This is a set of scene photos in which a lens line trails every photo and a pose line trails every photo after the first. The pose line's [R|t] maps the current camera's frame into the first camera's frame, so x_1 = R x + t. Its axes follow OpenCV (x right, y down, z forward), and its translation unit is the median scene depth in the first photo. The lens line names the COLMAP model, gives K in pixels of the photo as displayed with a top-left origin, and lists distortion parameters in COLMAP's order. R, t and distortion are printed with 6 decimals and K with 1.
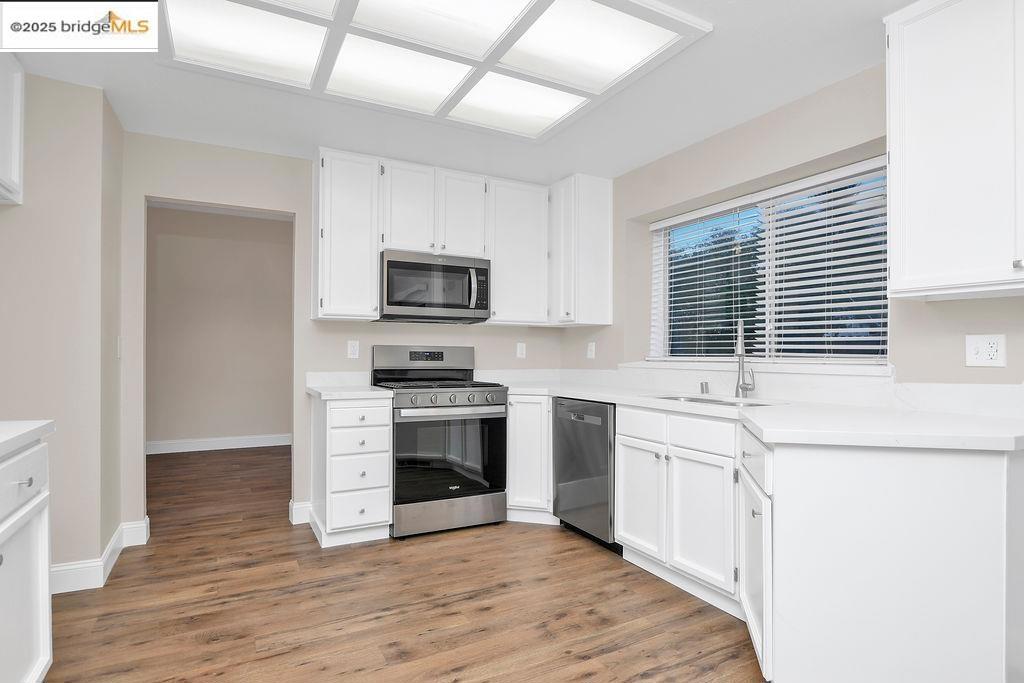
lens RADIAL K [[546.1, 0, 518.9], [0, 546.1, 348.9], [0, 0, 1]] dist [-0.018652, 0.002078]
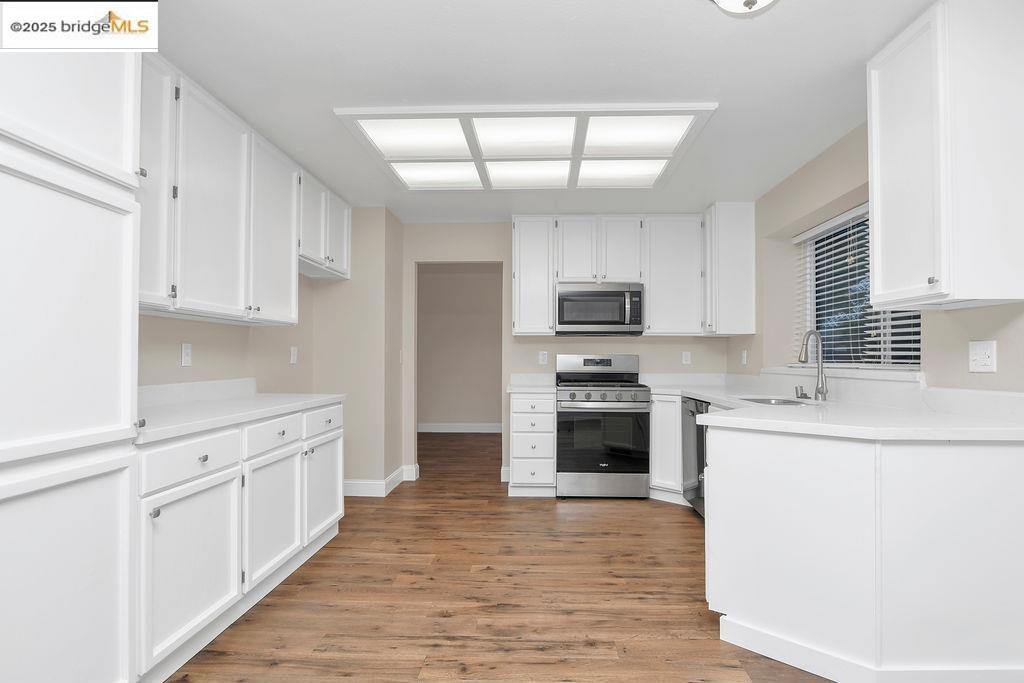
lens RADIAL K [[546.1, 0, 518.4], [0, 546.1, 345.2], [0, 0, 1]] dist [-0.018652, 0.002078]
pose [[0.855858, -0.016013, -0.516963, 0.398783], [0.005898, 0.999758, -0.021202, -0.001795], [0.517178, 0.015096, 0.855745, -0.218234]]
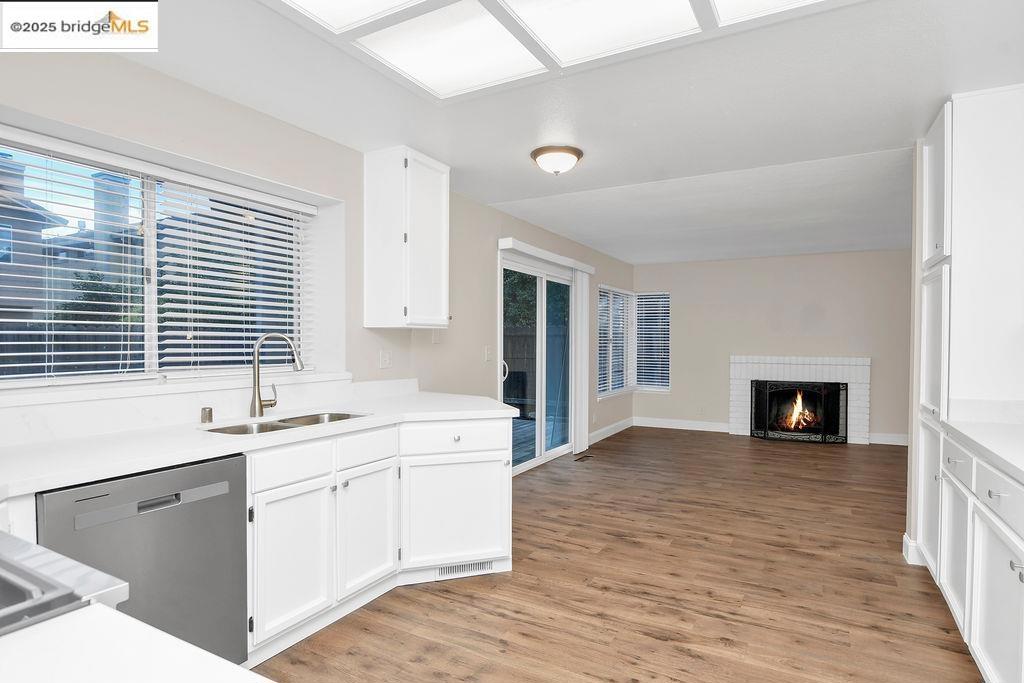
lens RADIAL K [[546.1, 0, 527.2], [0, 546.1, 343.8], [0, 0, 1]] dist [-0.018652, 0.002078]
pose [[-0.547931, -0.006468, 0.836498, -0.529751], [-0.009284, 0.999956, 0.001651, -0.034607], [-0.836472, -0.006862, -0.547967, 0.988639]]
